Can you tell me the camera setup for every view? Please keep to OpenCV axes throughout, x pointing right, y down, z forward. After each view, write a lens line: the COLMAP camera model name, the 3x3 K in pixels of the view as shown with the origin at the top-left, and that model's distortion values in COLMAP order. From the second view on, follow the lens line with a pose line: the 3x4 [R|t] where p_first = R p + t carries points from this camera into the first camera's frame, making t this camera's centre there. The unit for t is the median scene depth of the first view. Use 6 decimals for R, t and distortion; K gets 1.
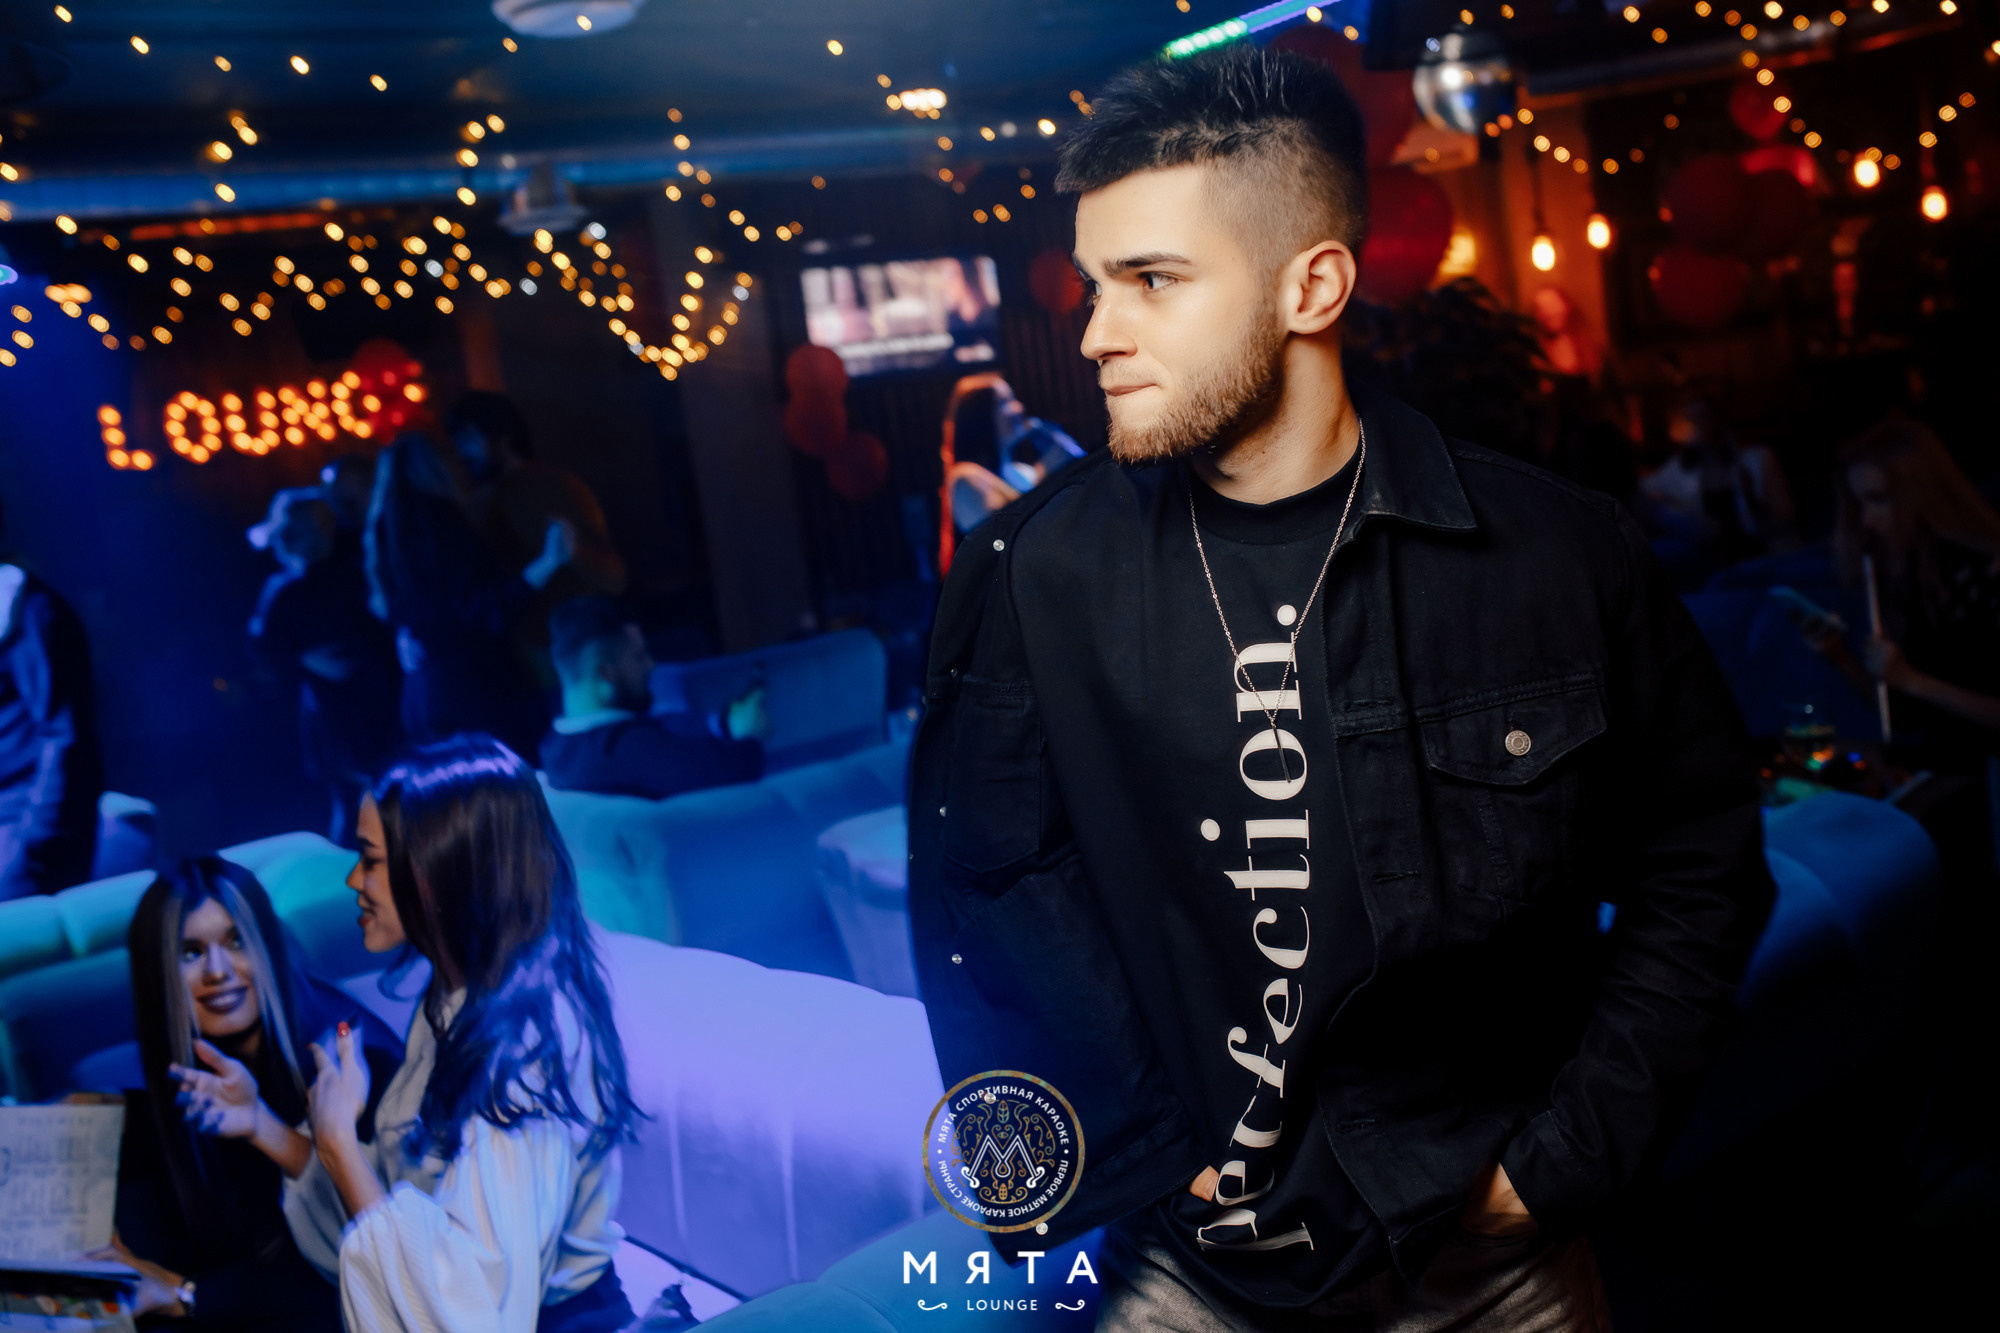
lens RADIAL K [[1991.5, 0, 997.5], [0, 1991.5, 652.6], [0, 0, 1]] dist [-0.017059, 0.000000]
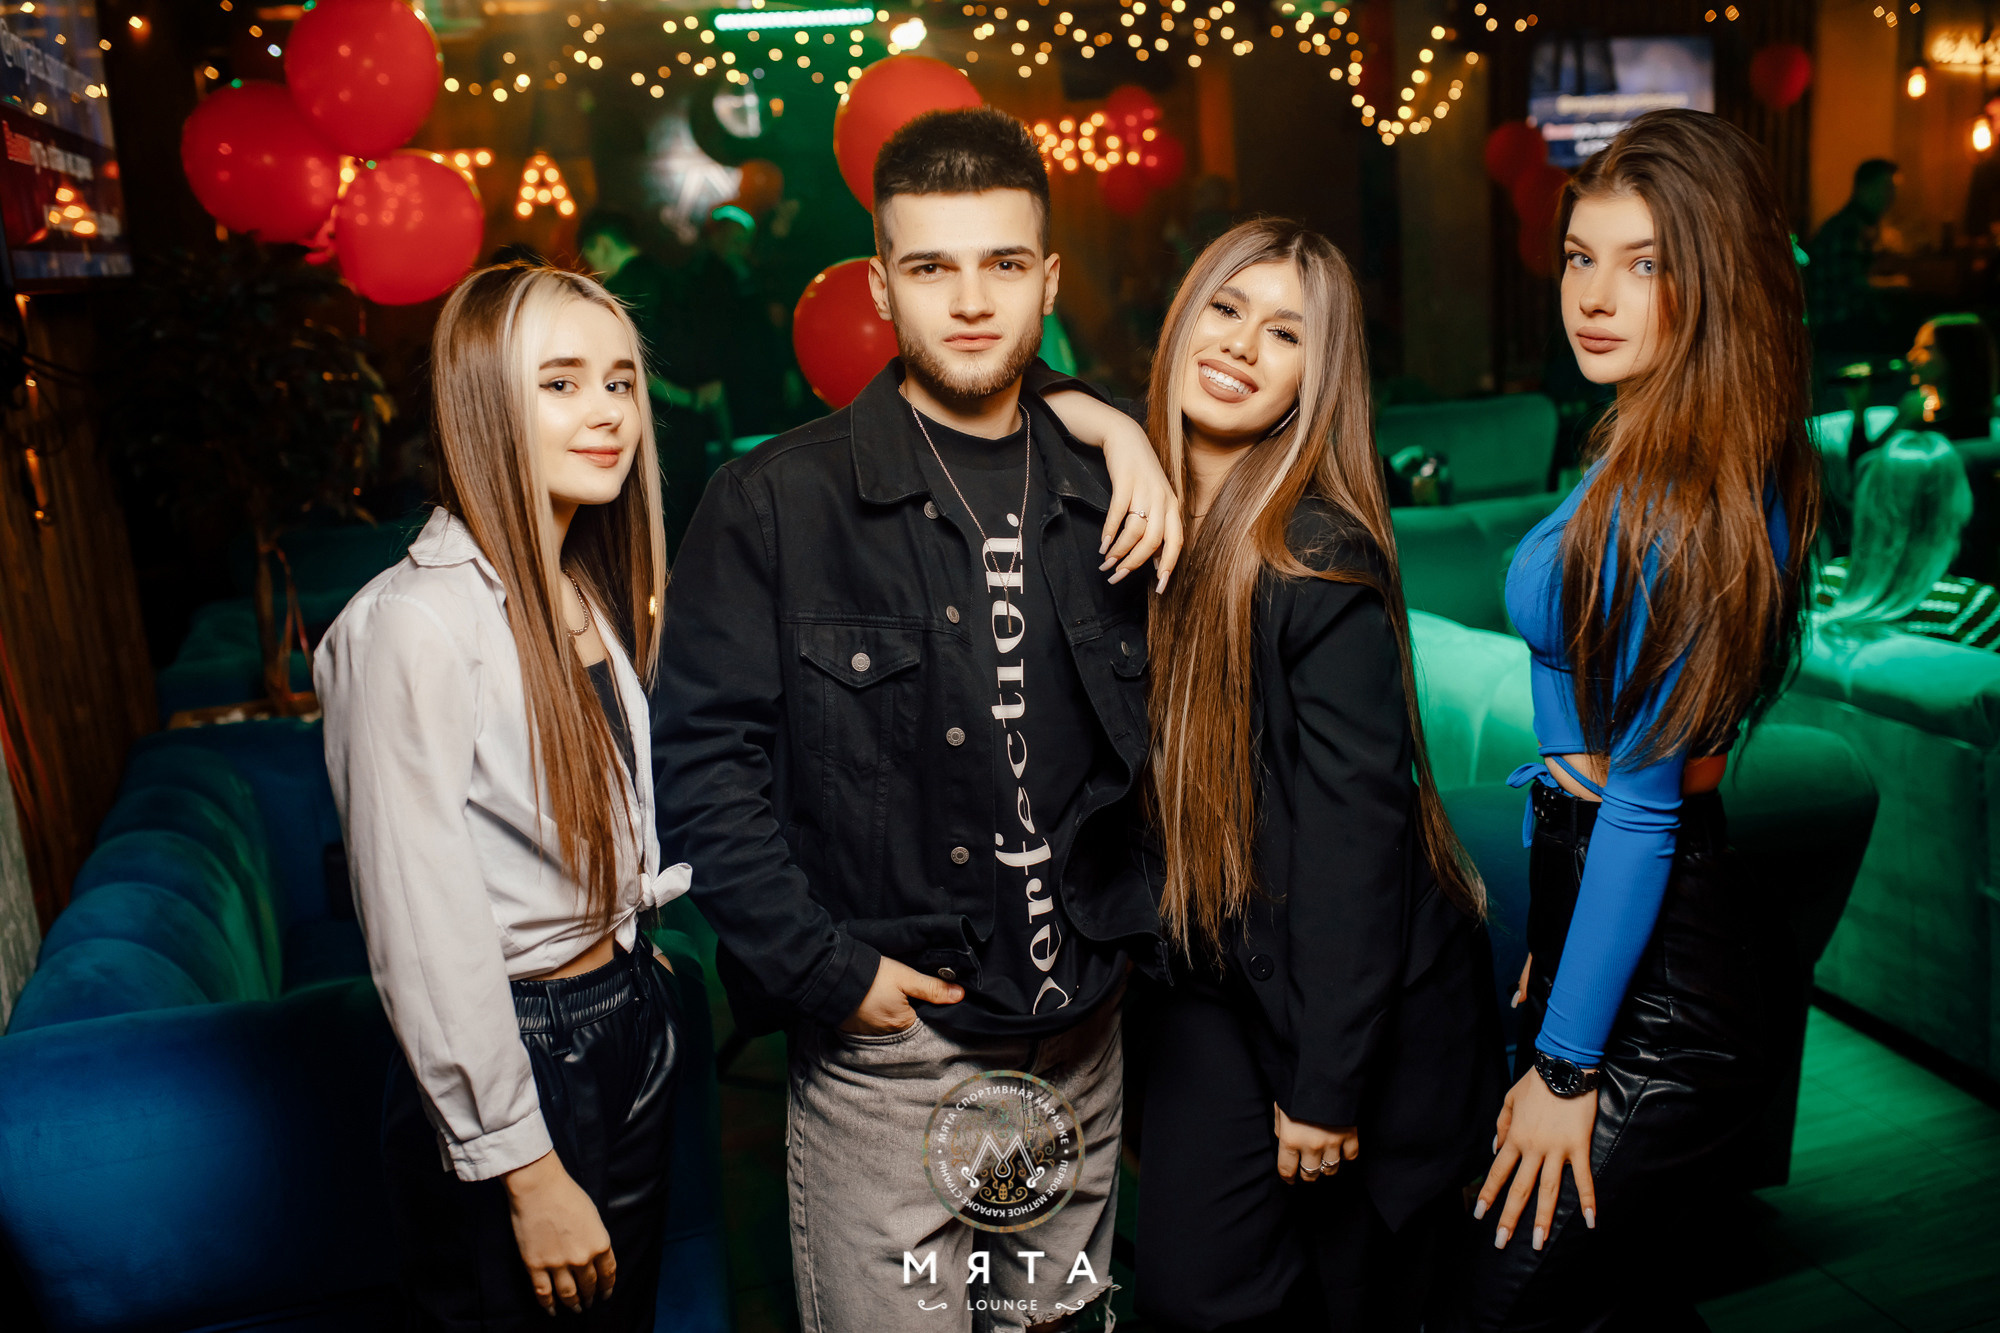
lens RADIAL K [[1991.5, 0, 987.4], [0, 1991.5, 664.8], [0, 0, 1]] dist [-0.017059, 0.000000]
pose [[0.942474, 0.153133, -0.297141, -0.004737], [-0.112080, 0.982207, 0.150688, 0.003261], [0.314929, -0.108716, 0.942868, -0.138409]]
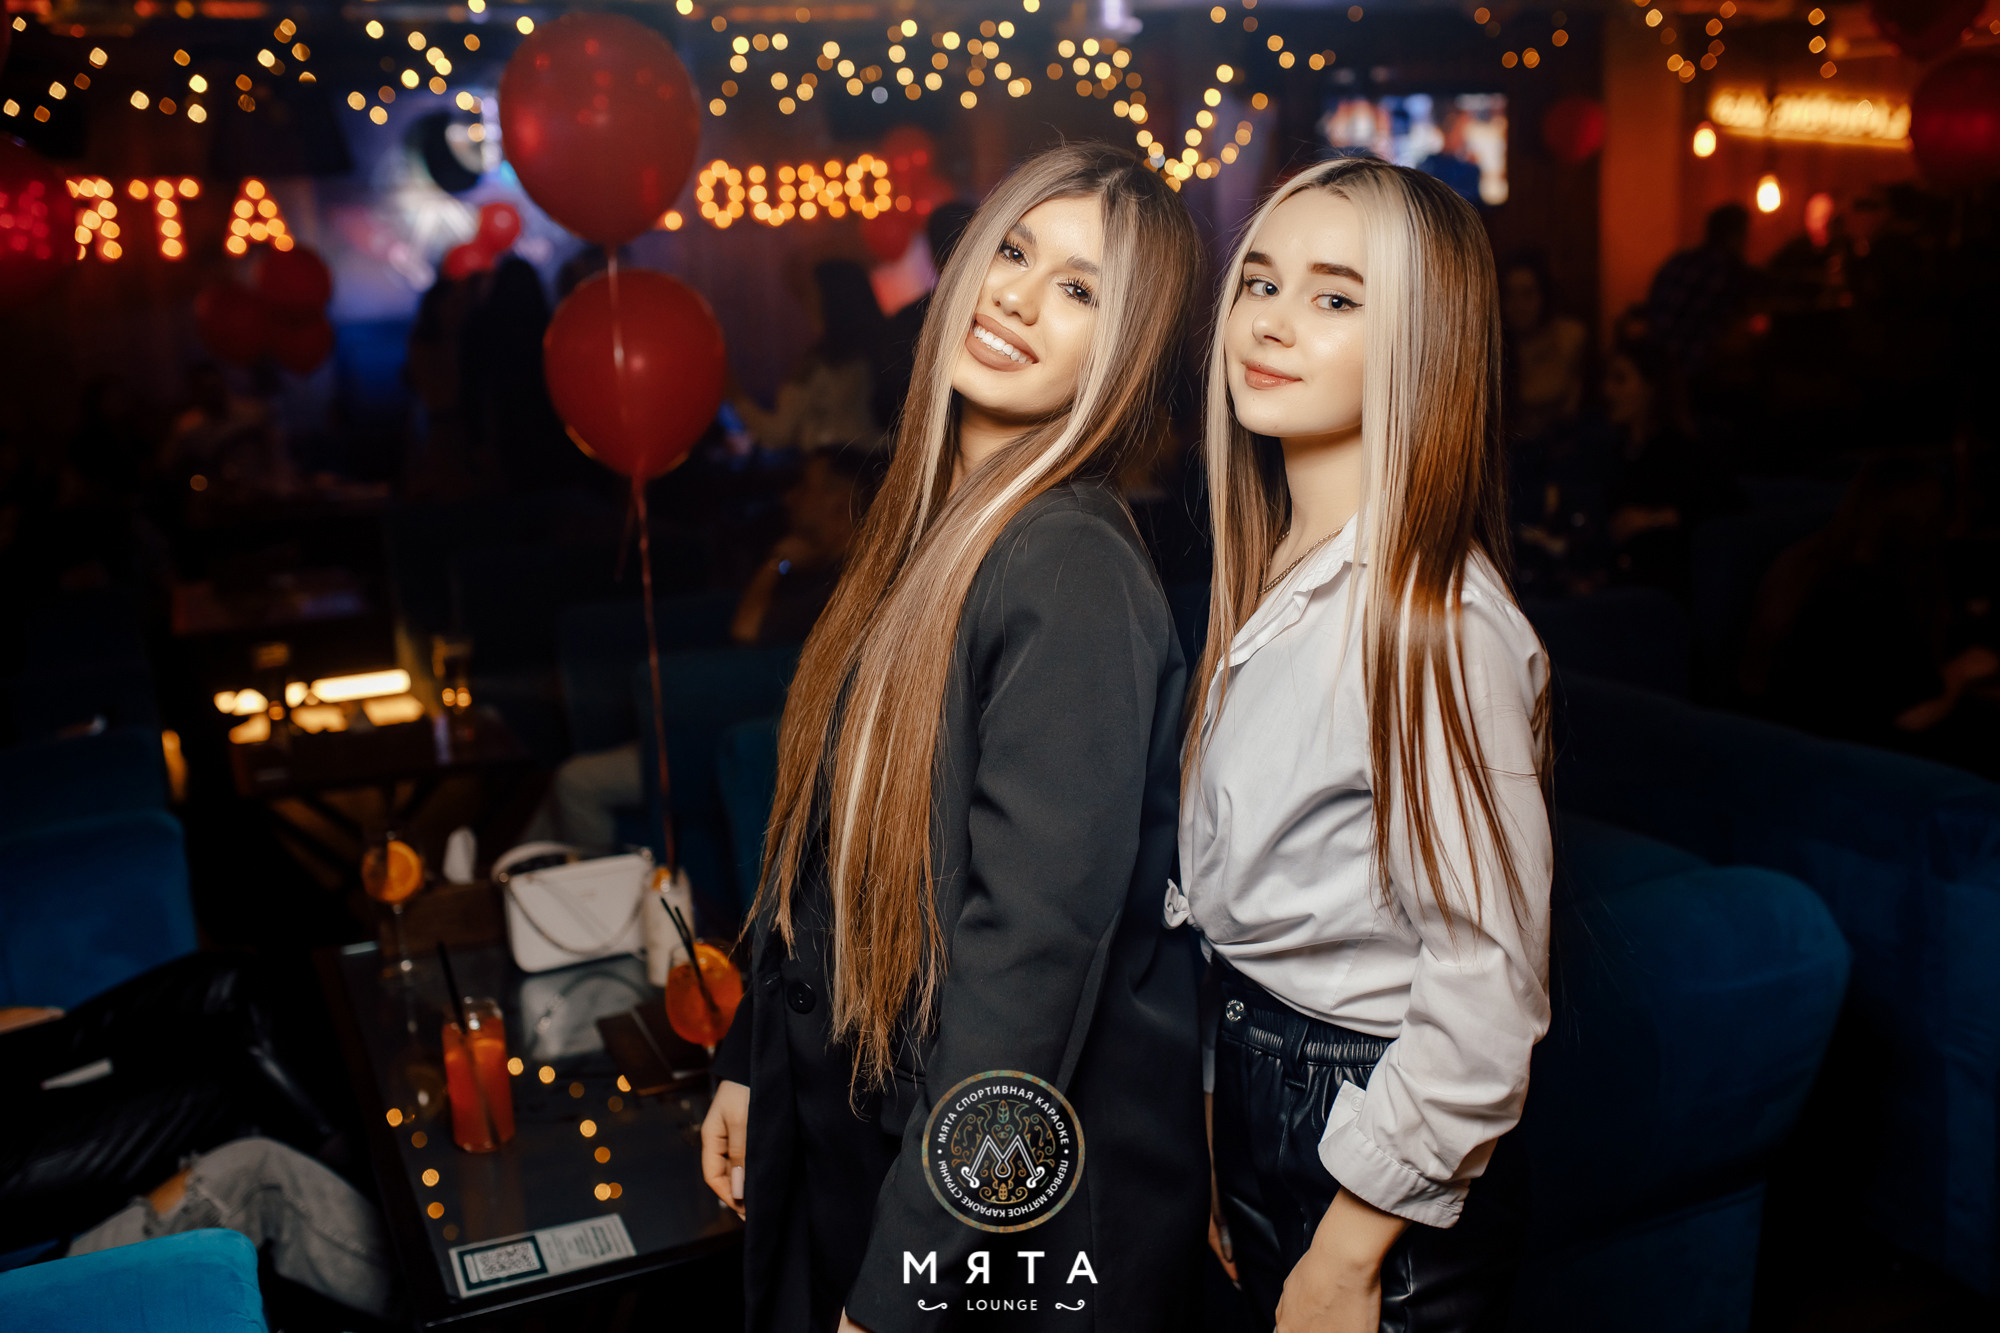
lens RADIAL K [[1991.5, 0, 996.4], [0, 1991.5, 649.0], [0, 0, 1]] dist [-0.017059, 0.000000]
pose [[0.972522, 0.136341, -0.188709, -0.028168], [-0.119199, 0.987879, 0.099435, 0.006167], [0.199979, -0.074209, 0.976986, -0.051266]]
